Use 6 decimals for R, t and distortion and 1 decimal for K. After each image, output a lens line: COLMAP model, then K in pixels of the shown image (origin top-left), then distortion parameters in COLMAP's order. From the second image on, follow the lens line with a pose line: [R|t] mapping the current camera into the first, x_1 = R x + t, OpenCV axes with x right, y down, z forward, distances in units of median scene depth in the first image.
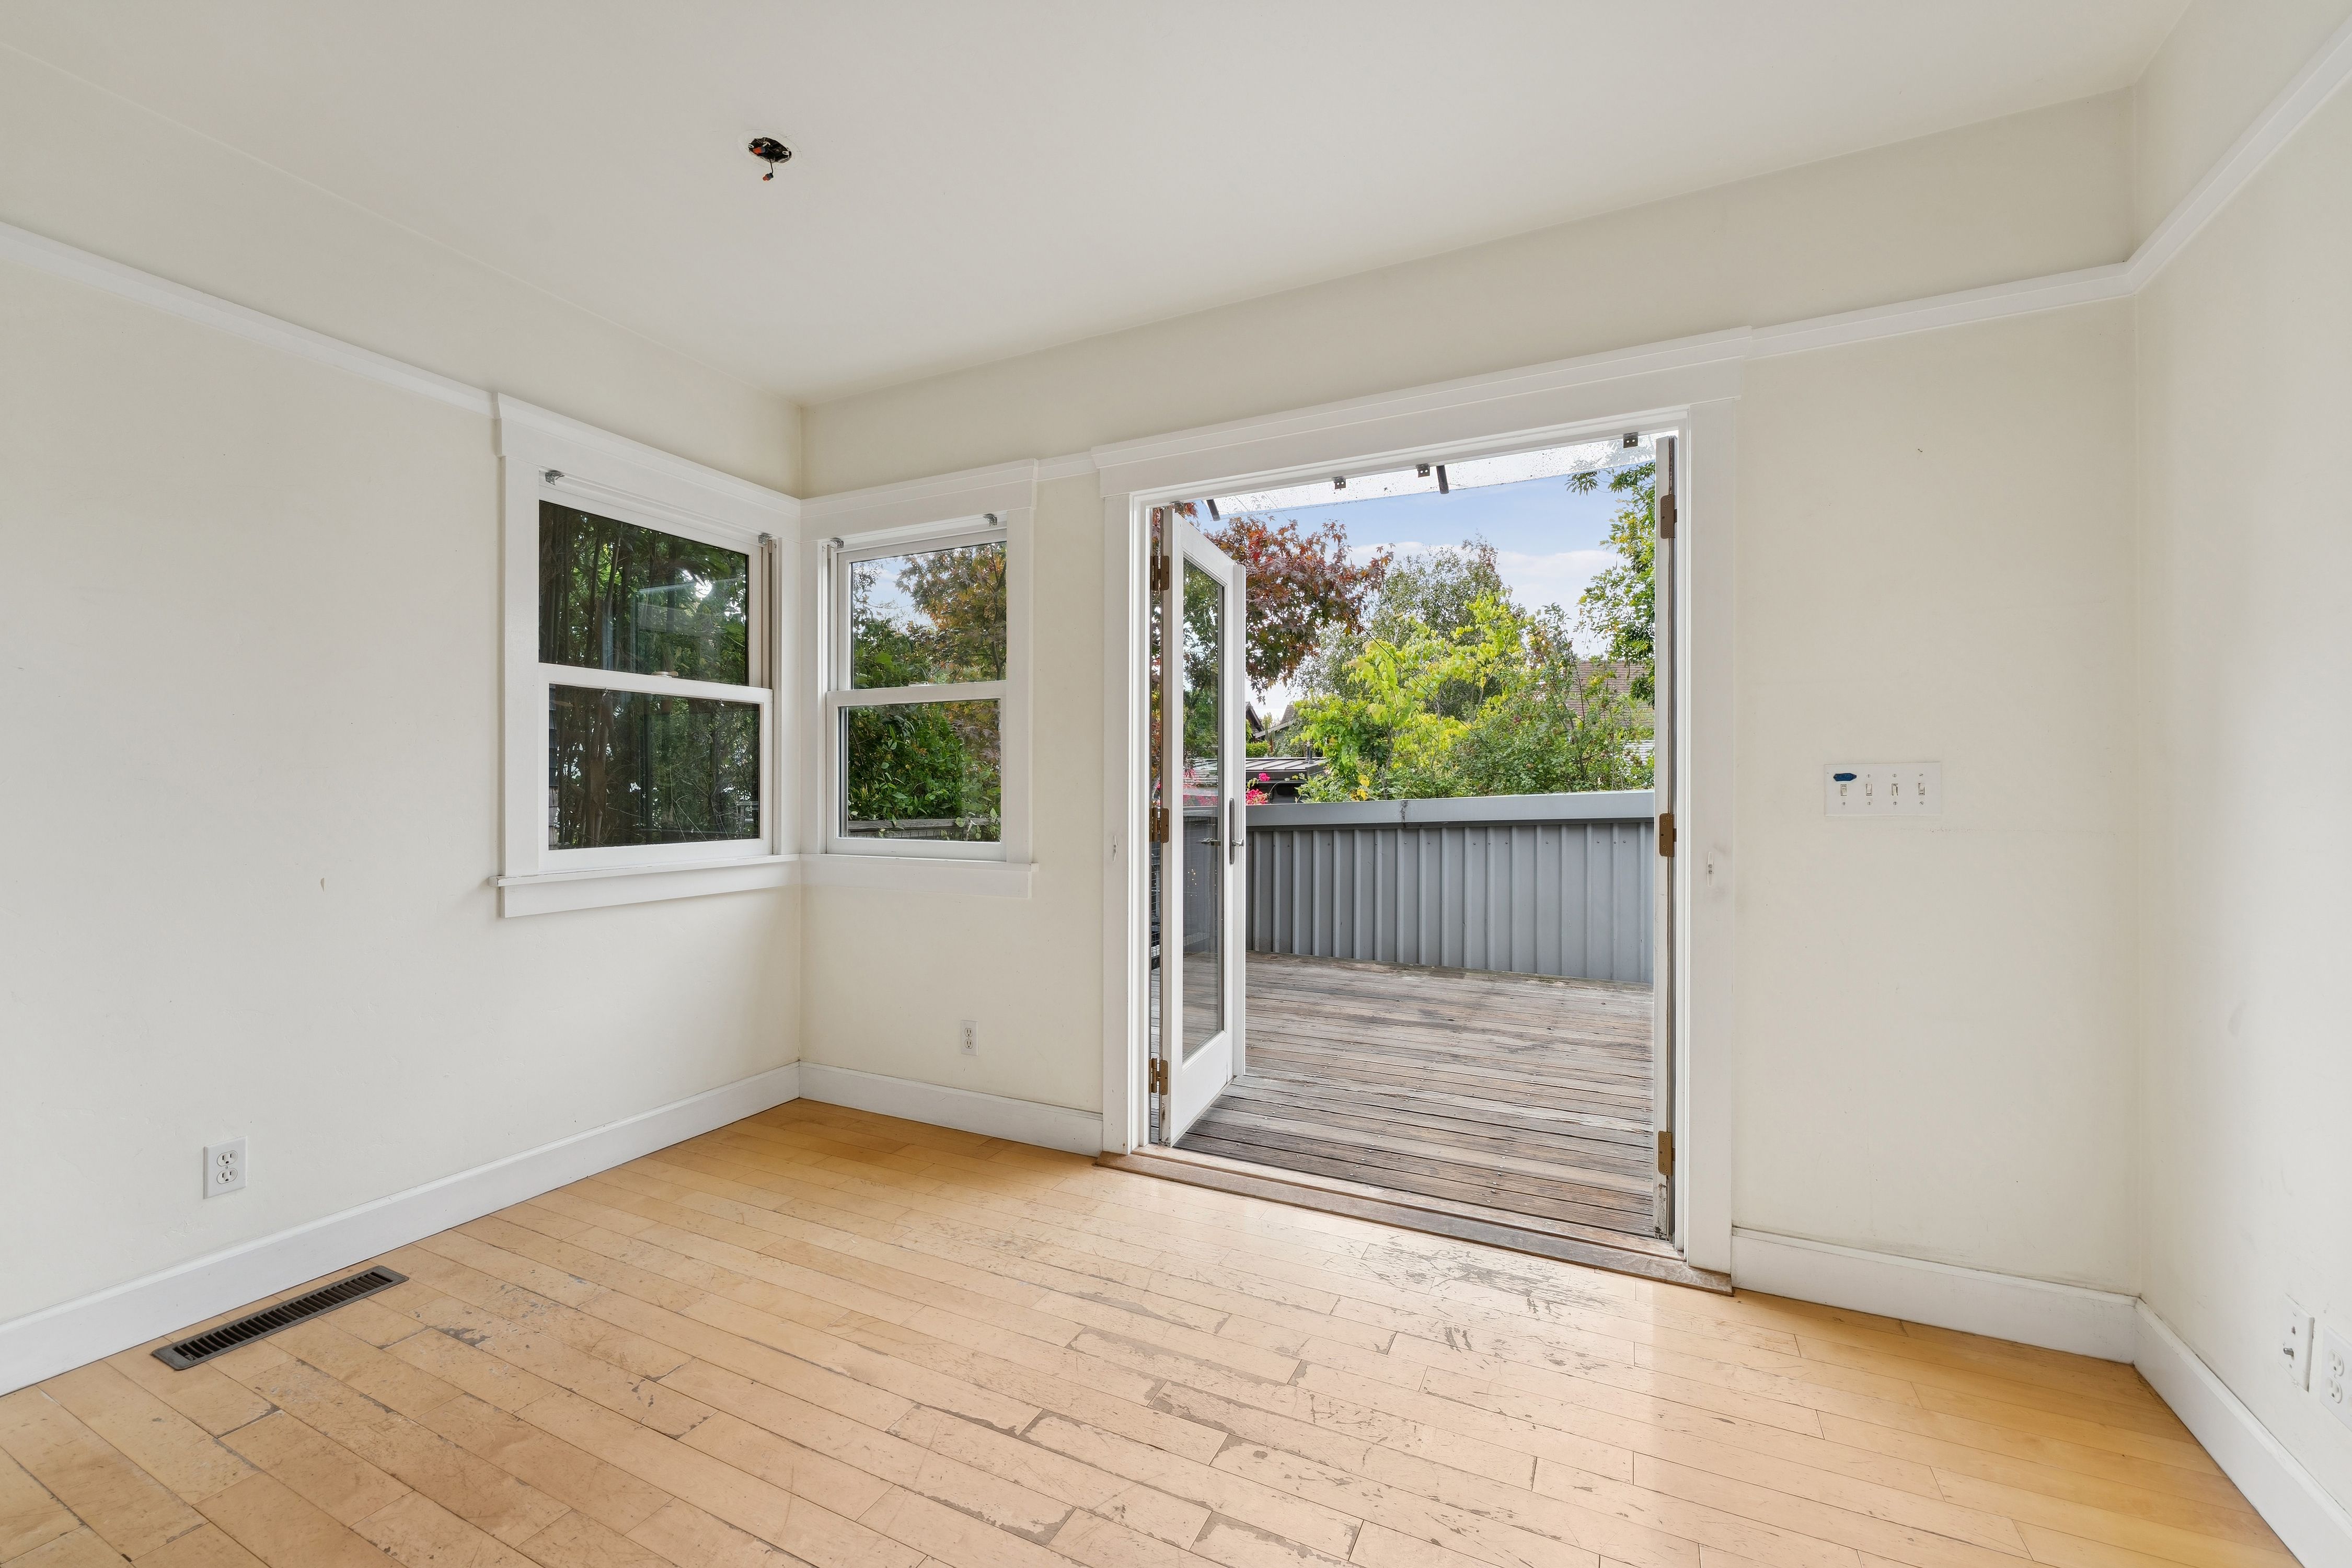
lens RADIAL K [[925.1, 0, 1176.0], [0, 925.1, 784.0], [0, 0, 1]] dist [0.000005, -0.000001]
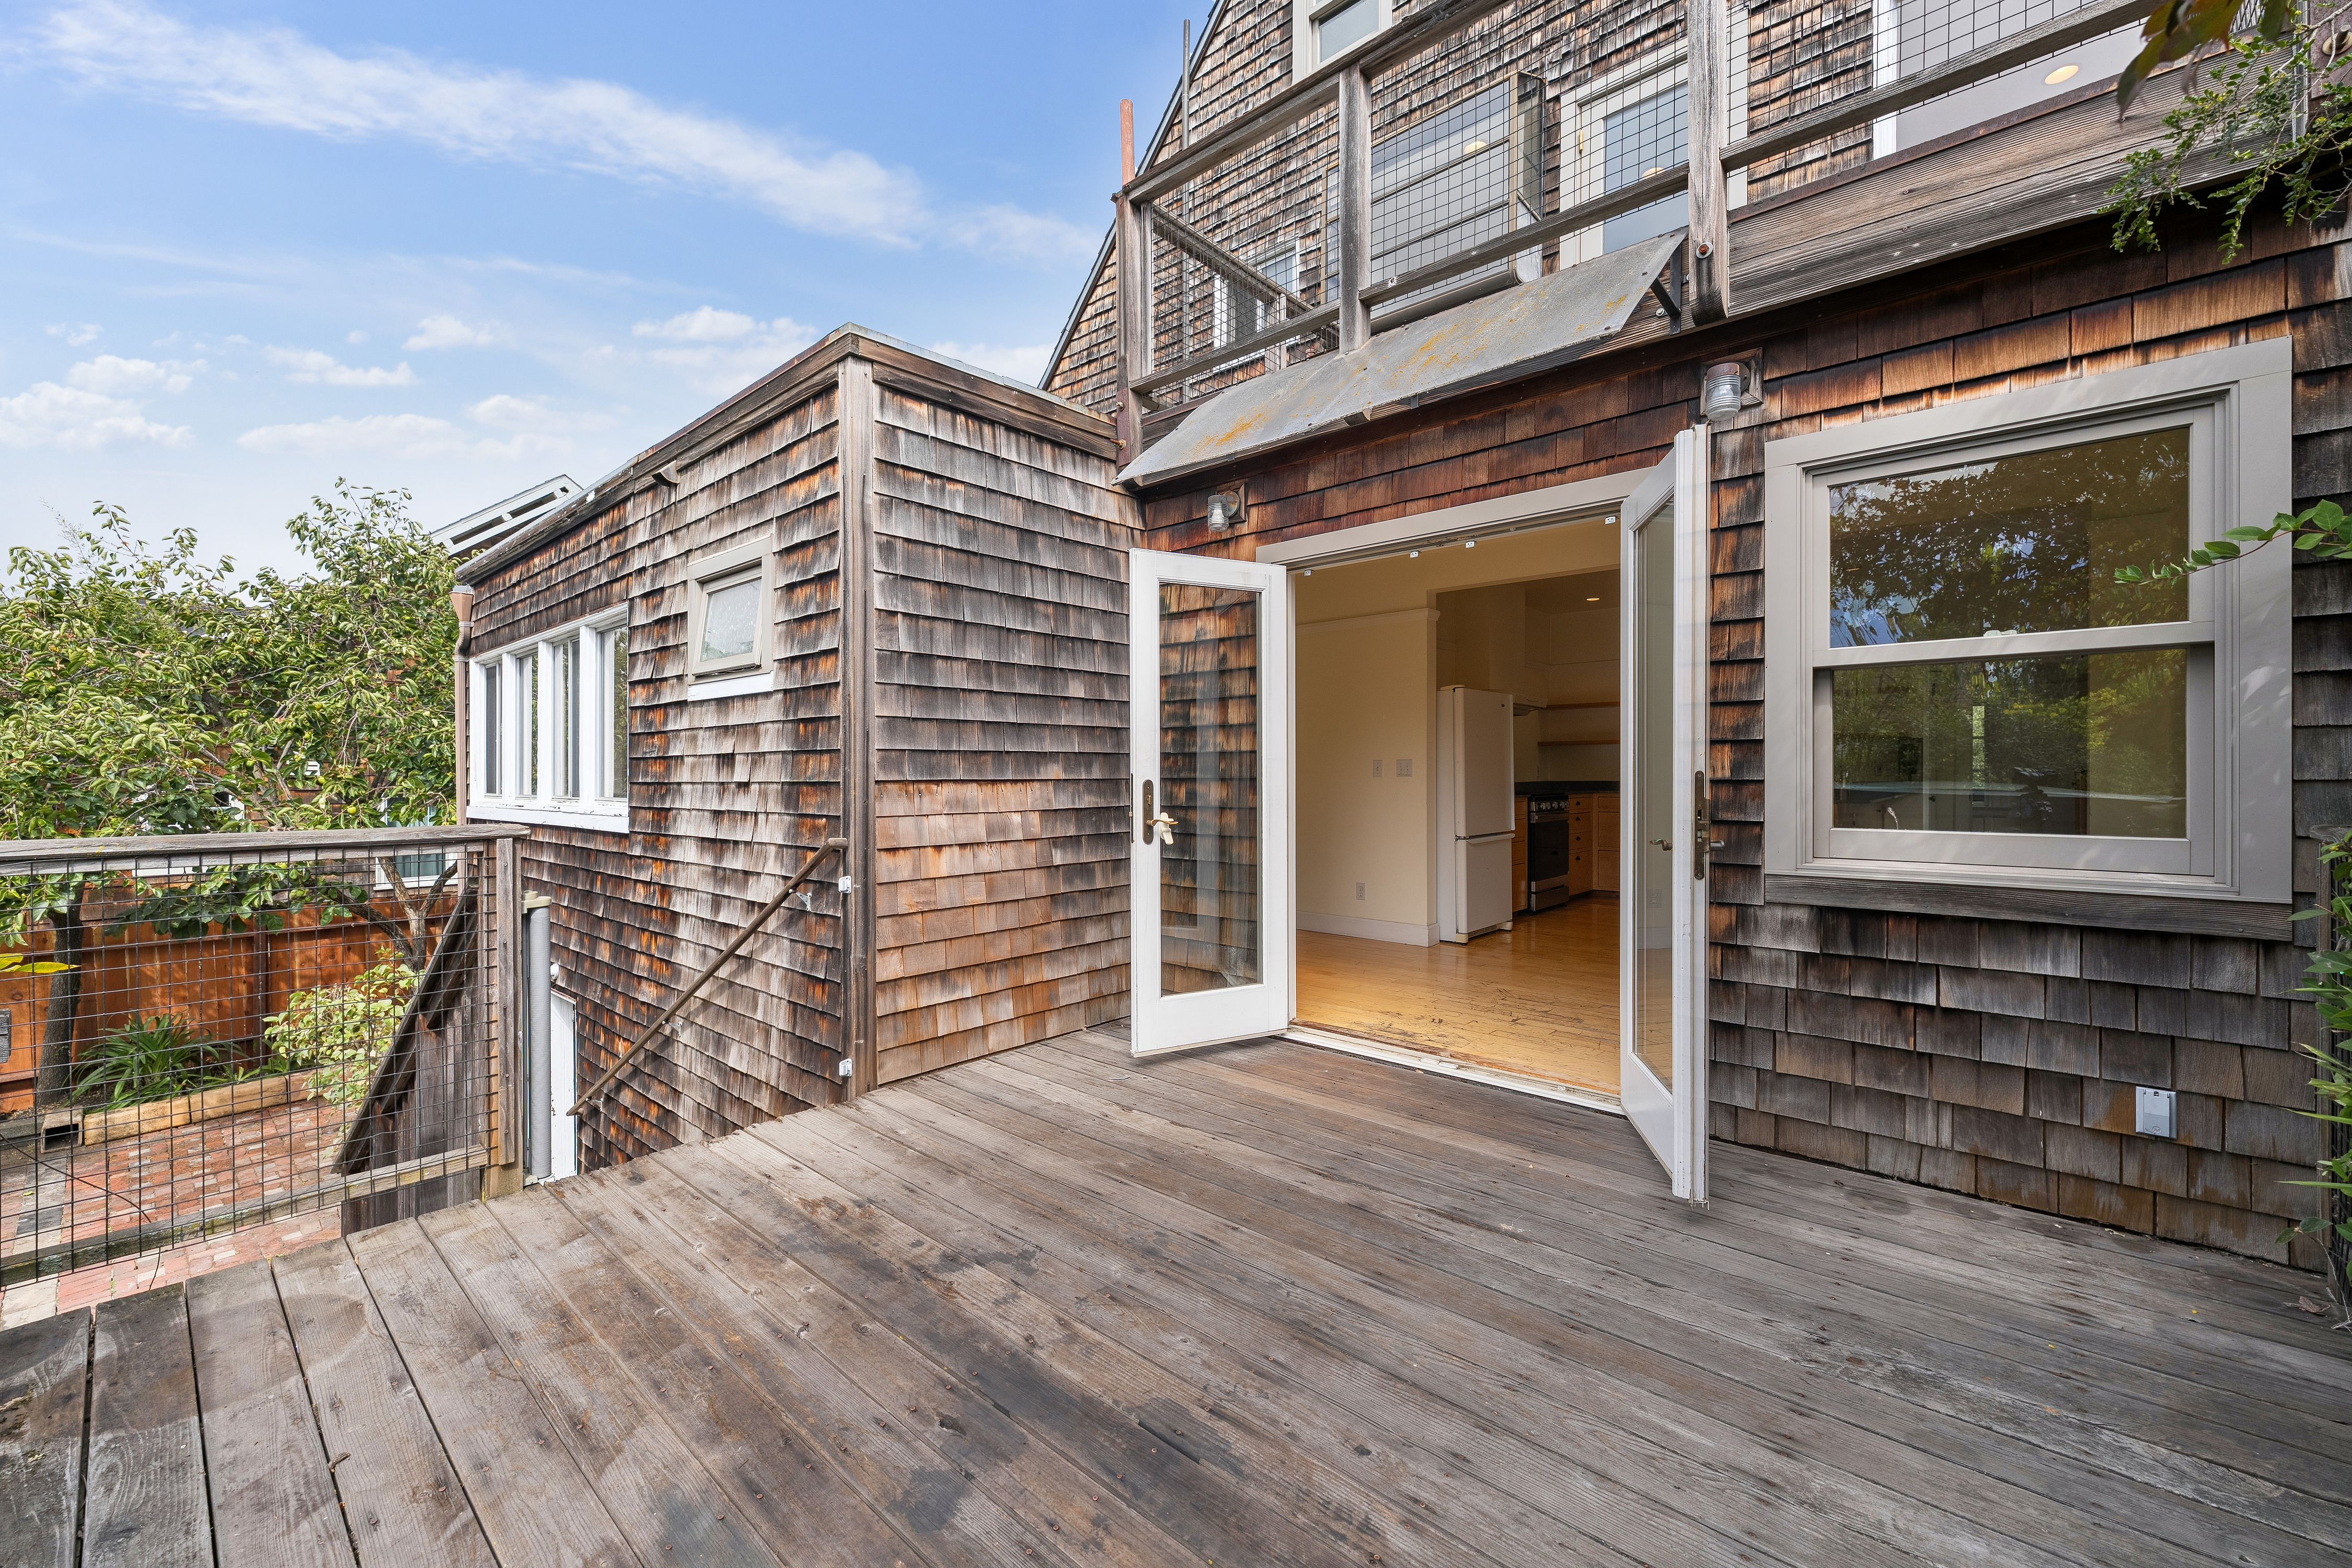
lens RADIAL K [[942.0, 0, 1166.6], [0, 942.0, 783.8], [0, 0, 1]] dist [-0.000288, 0.000017]
pose [[-0.957837, -0.002943, 0.287296, 0.147575], [-0.001028, 0.999976, 0.006818, 0.005453], [-0.287309, 0.006236, -0.957818, 1.778420]]
